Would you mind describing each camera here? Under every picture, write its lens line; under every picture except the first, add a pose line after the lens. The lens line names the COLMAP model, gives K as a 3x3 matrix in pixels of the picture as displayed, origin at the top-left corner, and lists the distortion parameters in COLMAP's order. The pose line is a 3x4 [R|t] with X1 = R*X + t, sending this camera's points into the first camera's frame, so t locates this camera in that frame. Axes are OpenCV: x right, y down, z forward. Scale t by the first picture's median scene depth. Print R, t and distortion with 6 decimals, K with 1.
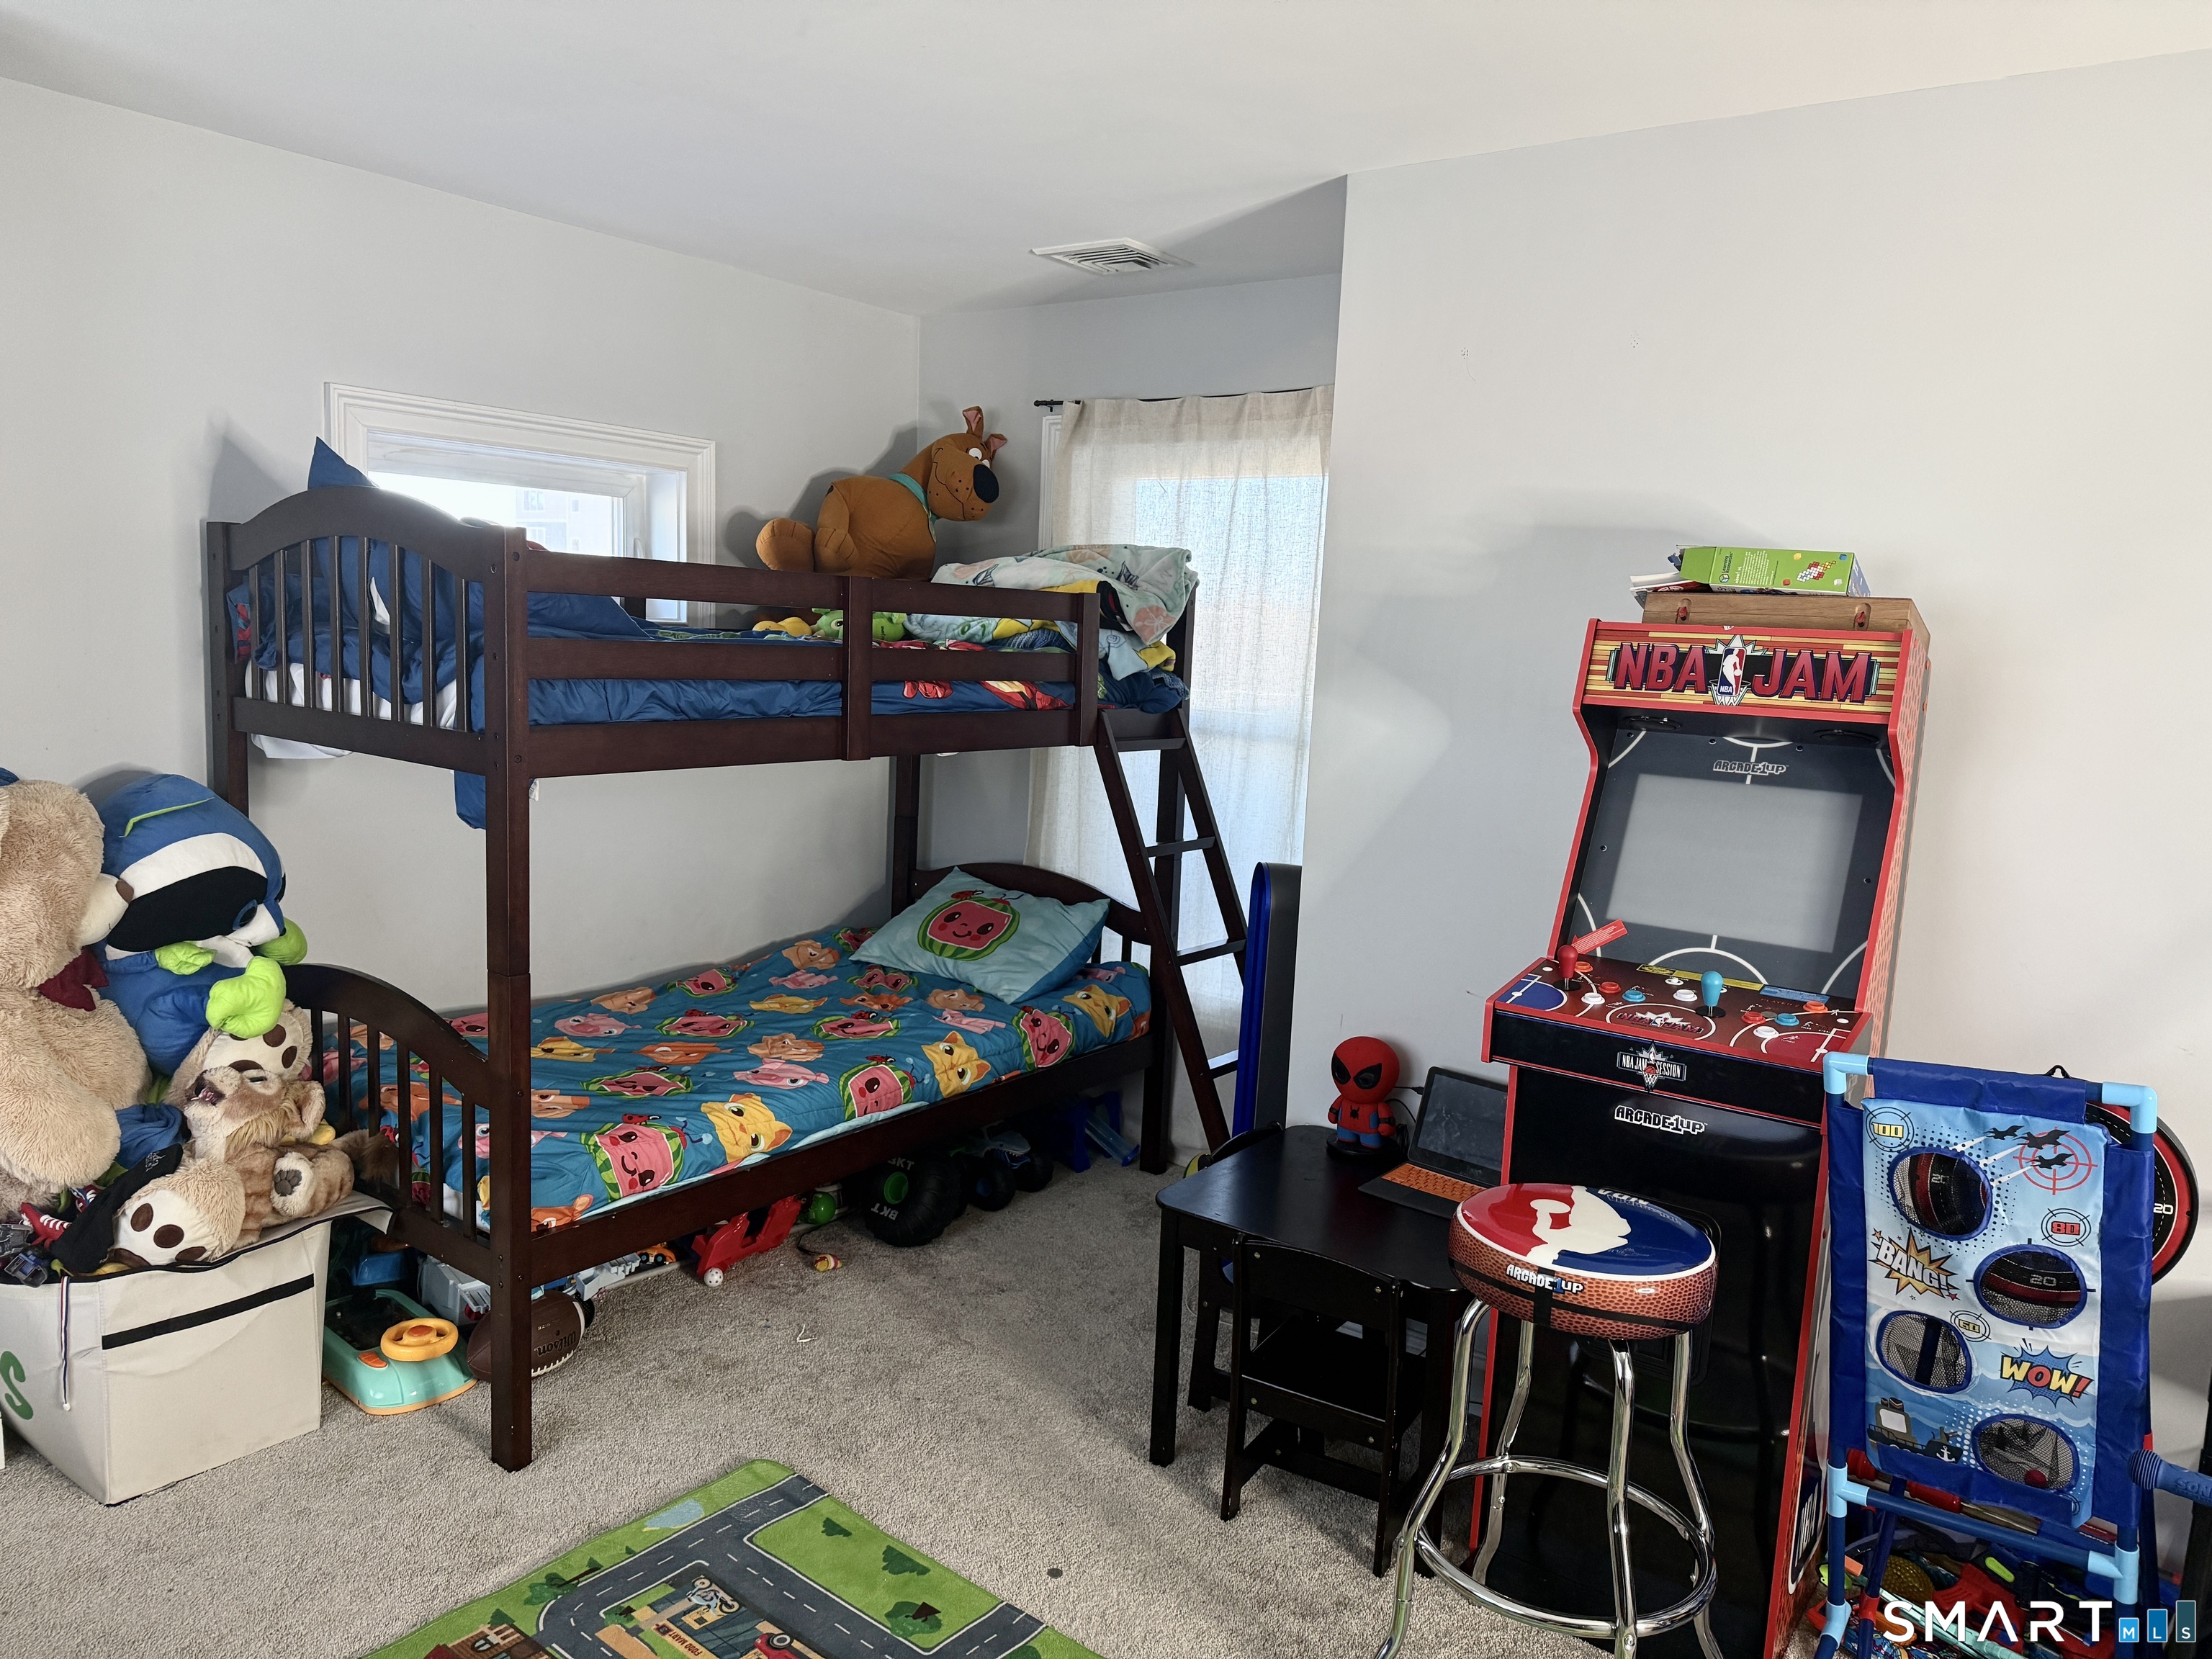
lens RADIAL K [[1544.3, 0, 1106.0], [0, 1544.3, 829.5], [0, 0, 1]] dist [0.143246, -0.250467]
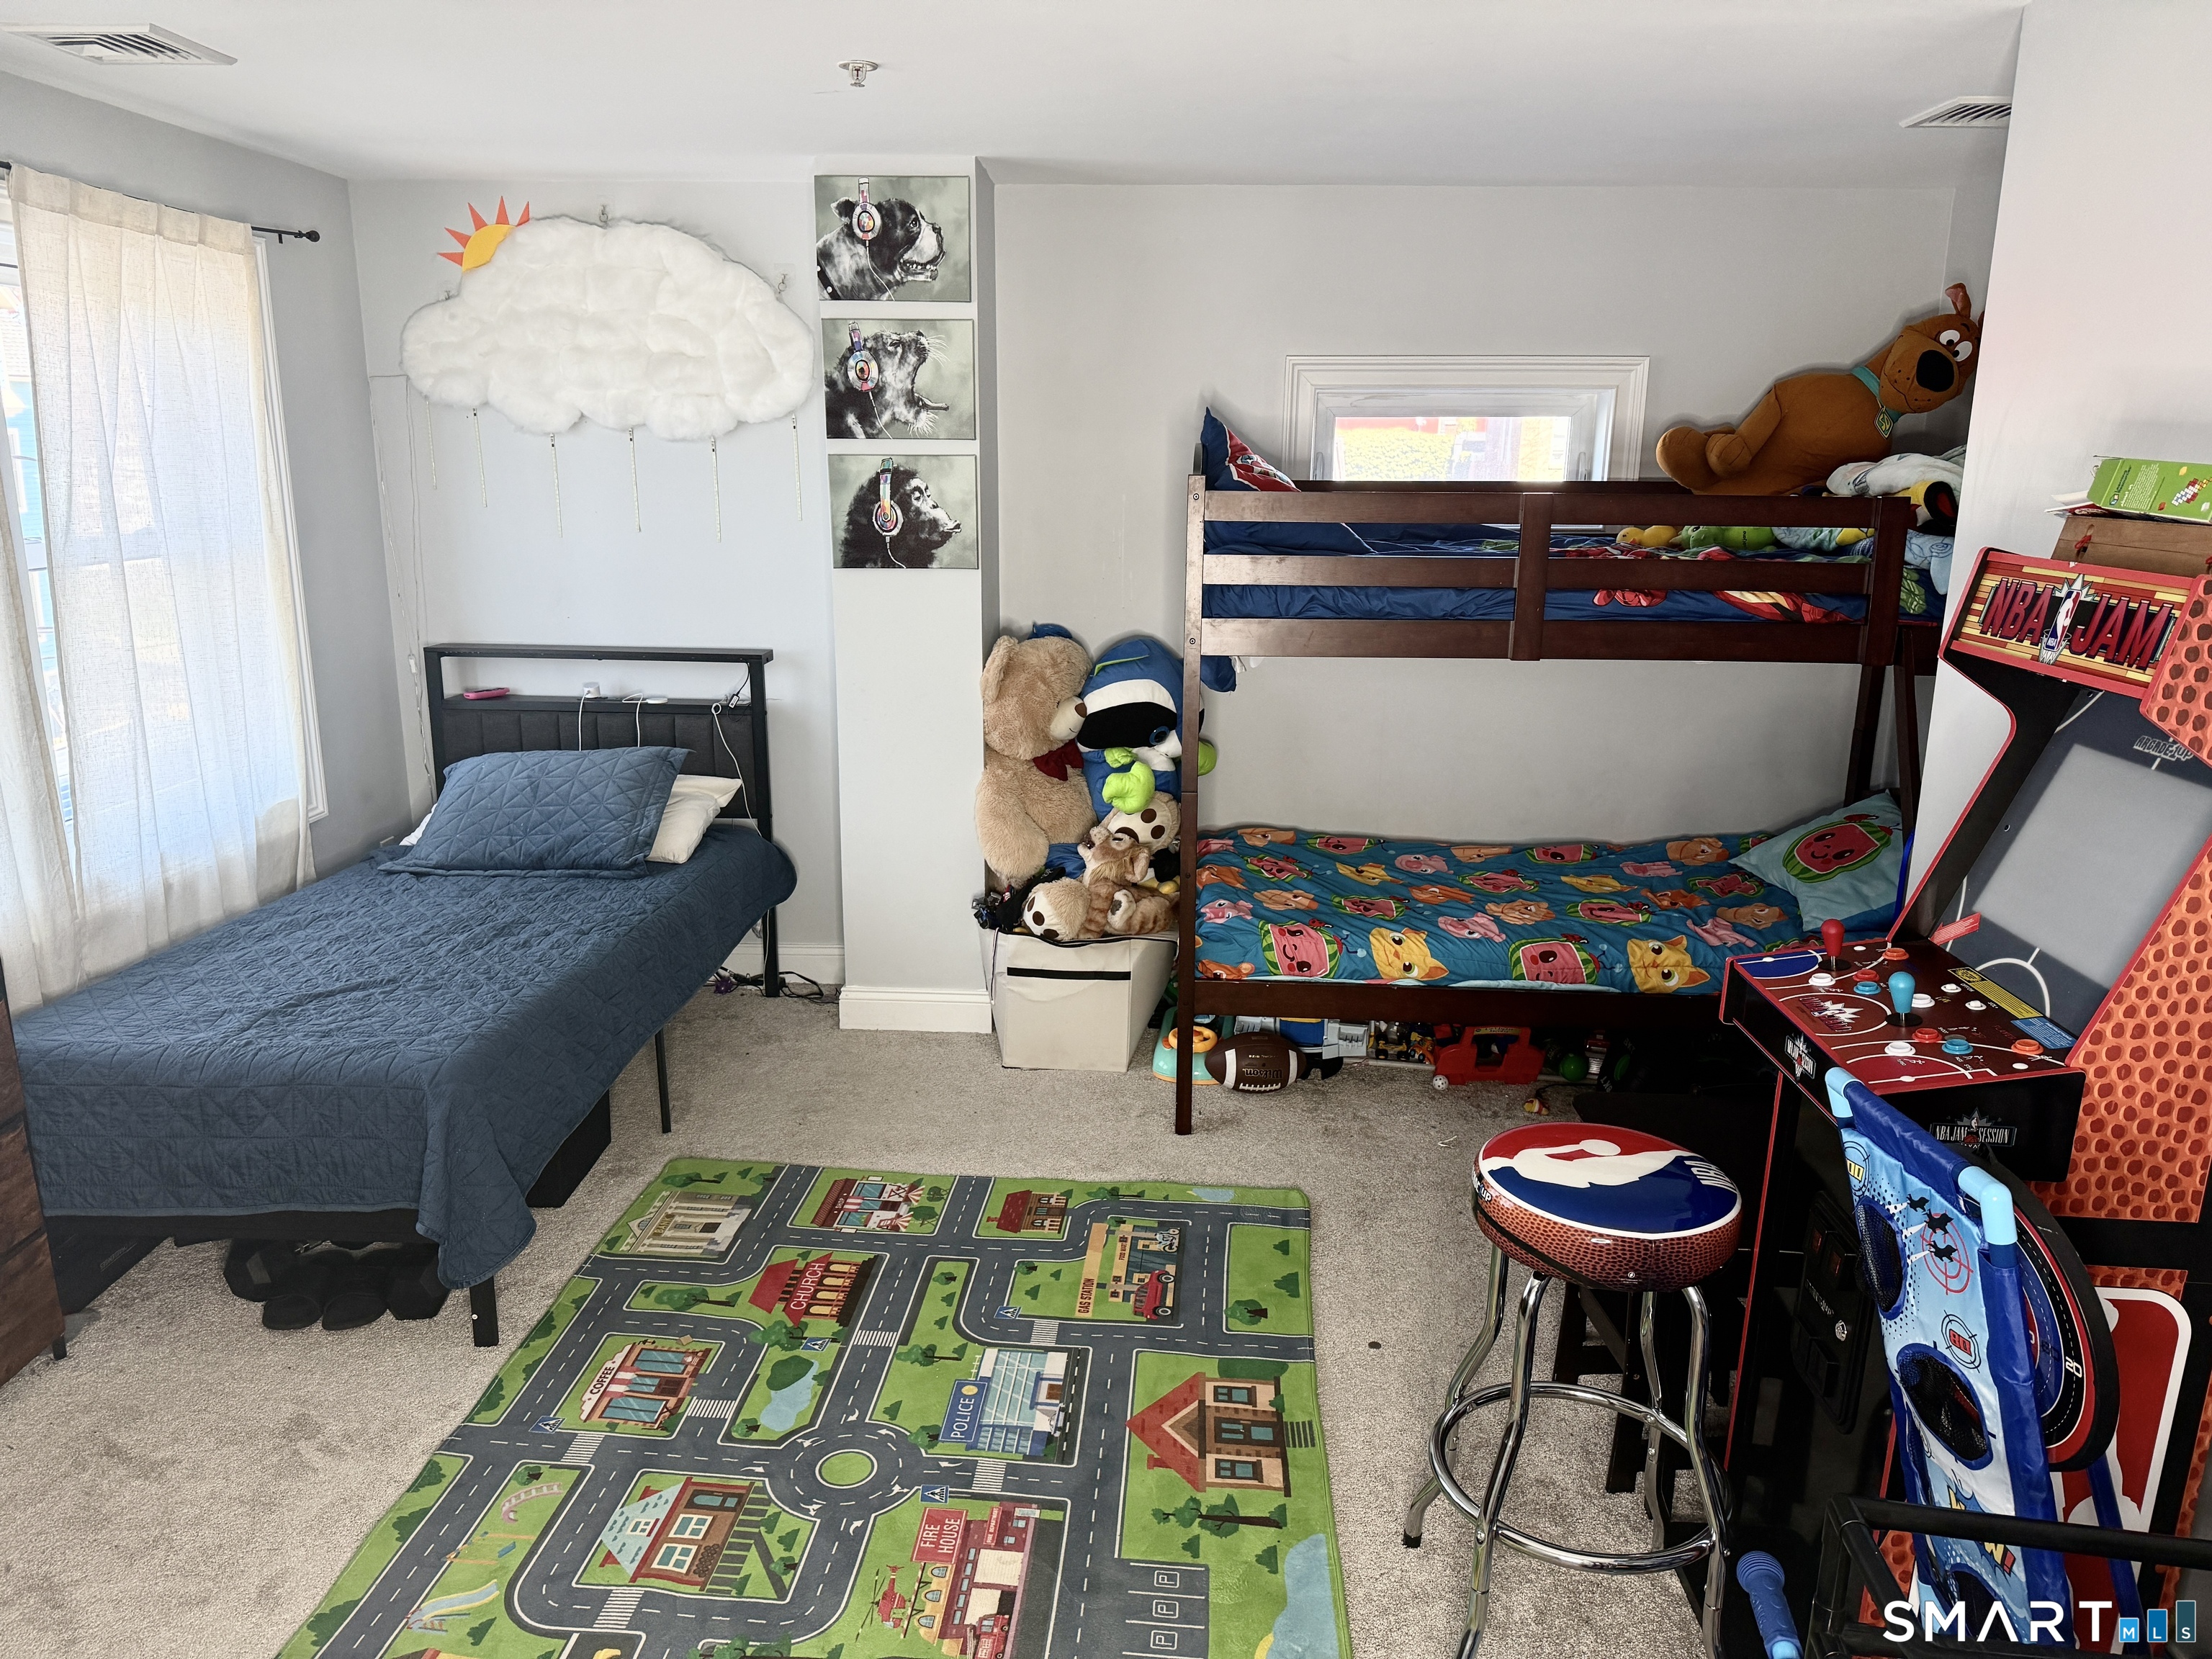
lens RADIAL K [[1549.3, 0, 1074.5], [0, 1549.3, 799.6], [0, 0, 1]] dist [0.114563, -0.130390]
pose [[0.541023, 0.147125, -0.828039, 0.620260], [-0.098848, 0.988879, 0.111118, -0.039237], [0.835178, 0.021733, 0.549549, 0.114191]]
